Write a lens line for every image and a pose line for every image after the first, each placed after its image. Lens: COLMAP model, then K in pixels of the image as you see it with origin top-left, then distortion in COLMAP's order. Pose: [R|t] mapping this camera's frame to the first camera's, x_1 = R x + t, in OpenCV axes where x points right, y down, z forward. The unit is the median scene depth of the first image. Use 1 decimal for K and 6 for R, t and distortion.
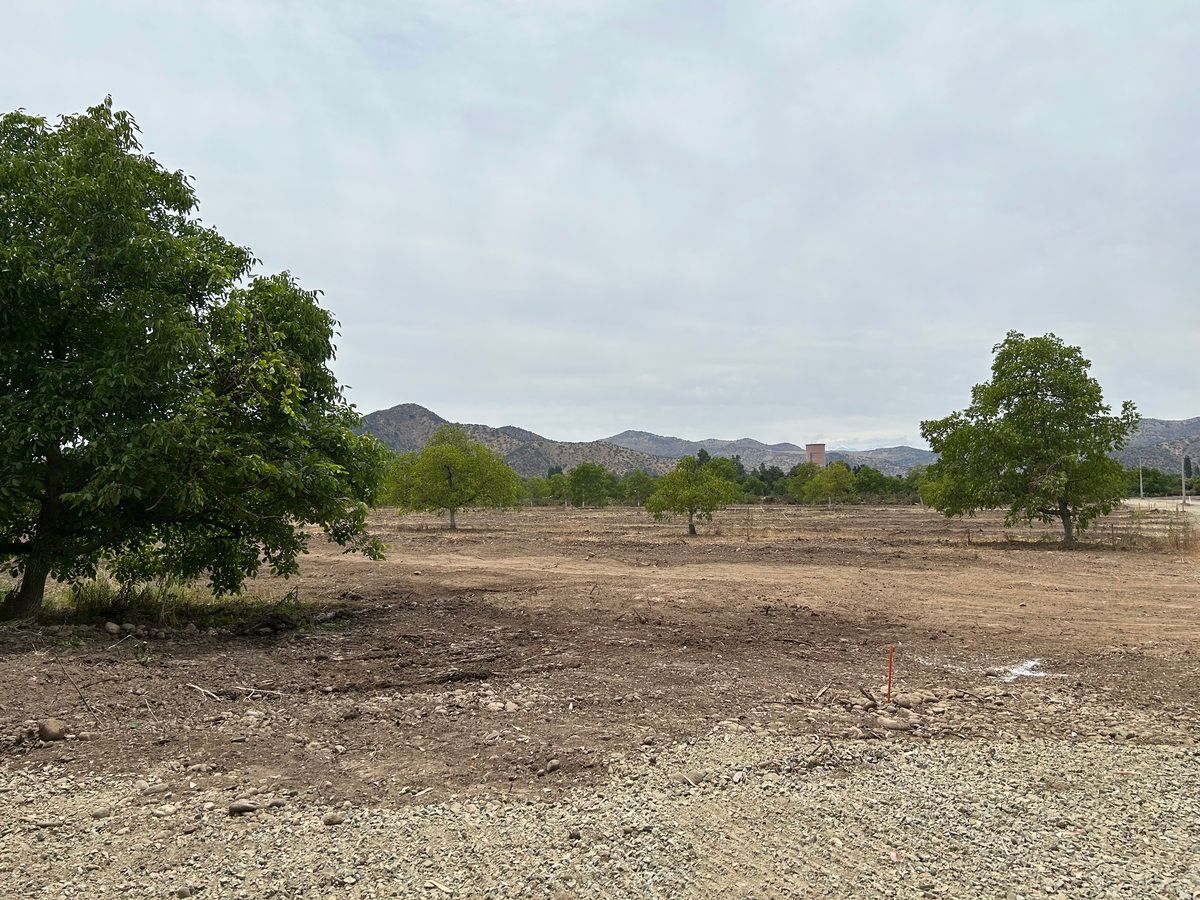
lens RADIAL K [[910.9, 0, 601.3], [0, 910.9, 451.7], [0, 0, 1]] dist [0.071420, -0.064323]
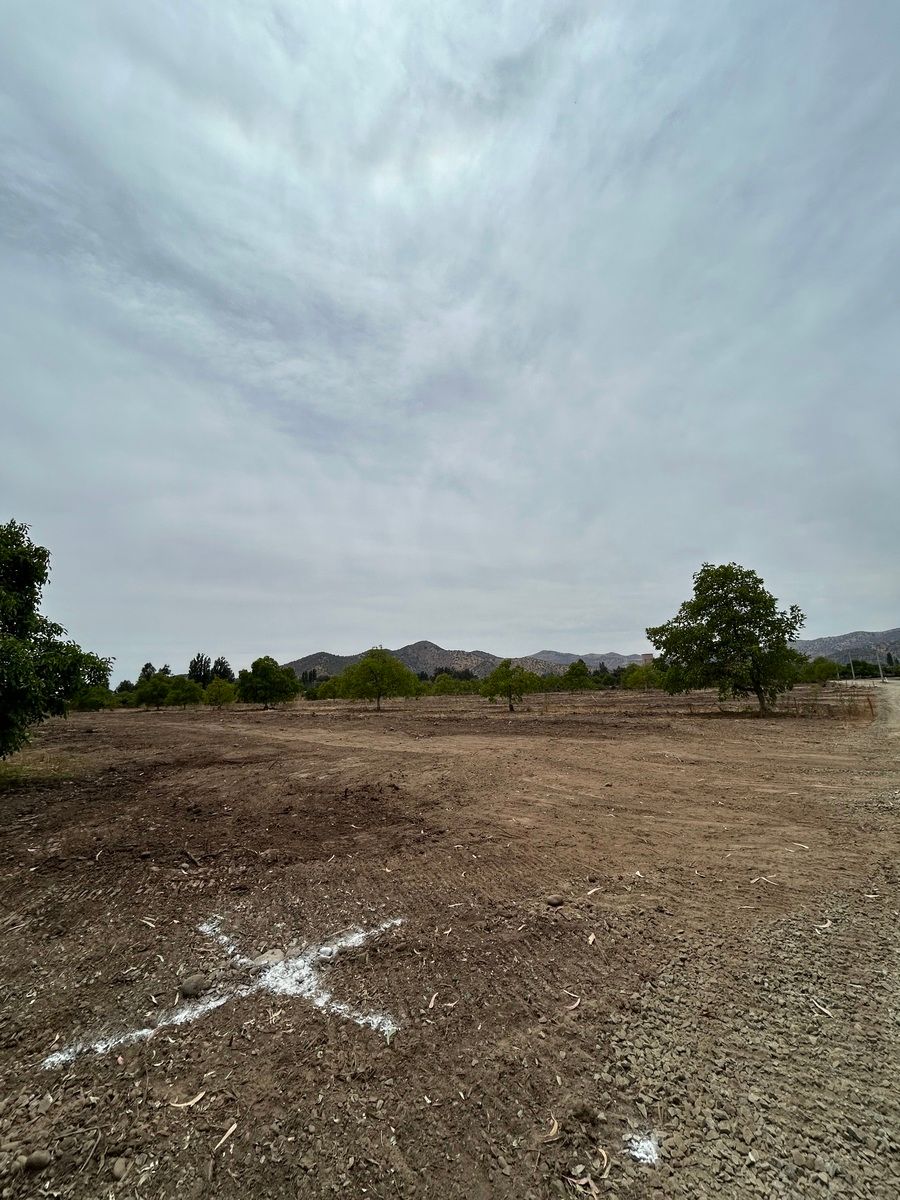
lens RADIAL K [[489.8, 0, 445.9], [0, 489.8, 594.3], [0, 0, 1]] dist [0.001590, -0.000147]
pose [[0.984767, -0.058828, -0.163624, 0.495872], [0.034938, 0.988781, -0.145227, 0.044612], [0.170331, 0.137299, 0.975775, 0.554316]]
